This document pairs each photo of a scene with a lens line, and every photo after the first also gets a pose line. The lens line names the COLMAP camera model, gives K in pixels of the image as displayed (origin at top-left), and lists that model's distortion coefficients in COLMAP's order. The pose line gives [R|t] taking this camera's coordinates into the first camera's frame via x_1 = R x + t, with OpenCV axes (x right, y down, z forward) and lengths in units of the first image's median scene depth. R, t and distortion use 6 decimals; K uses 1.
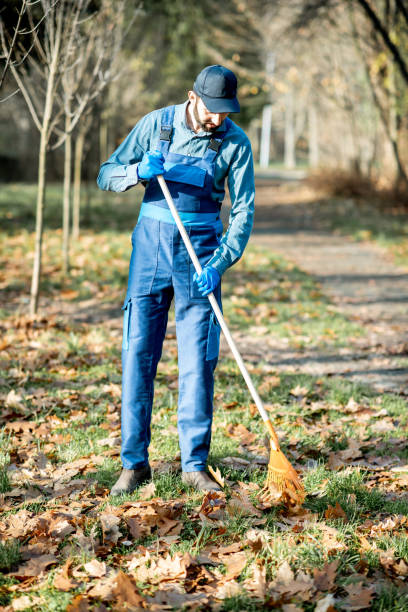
lens RADIAL K [[1477.9, 0, 204.0], [0, 1477.9, 306.0], [0, 0, 1]] dist [-0.058915, -0.349723]
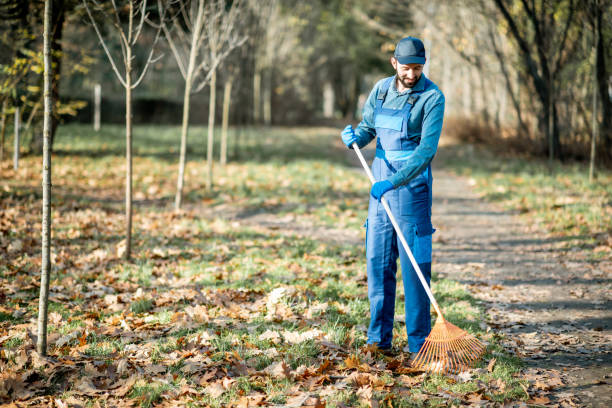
lens RADIAL K [[1477.9, 0, 306.0], [0, 1477.9, 204.0], [0, 0, 1]] dist [-0.058915, -0.349723]
pose [[0.998657, 0.023755, -0.046045, 0.068883], [-0.025379, 0.999065, -0.035005, 0.045258], [0.045171, 0.036126, 0.998326, -0.388125]]
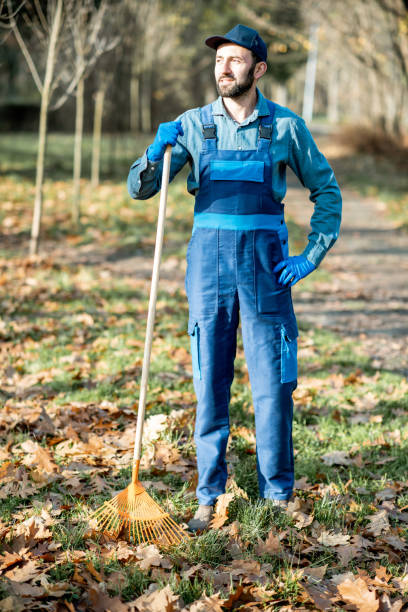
lens RADIAL K [[1477.9, 0, 204.0], [0, 1477.9, 306.0], [0, 0, 1]] dist [-0.058915, -0.349723]
pose [[0.999204, 0.022748, -0.032763, 0.051188], [-0.021660, 0.999215, 0.033176, 0.003659], [0.033492, -0.032440, 0.998912, -0.122110]]
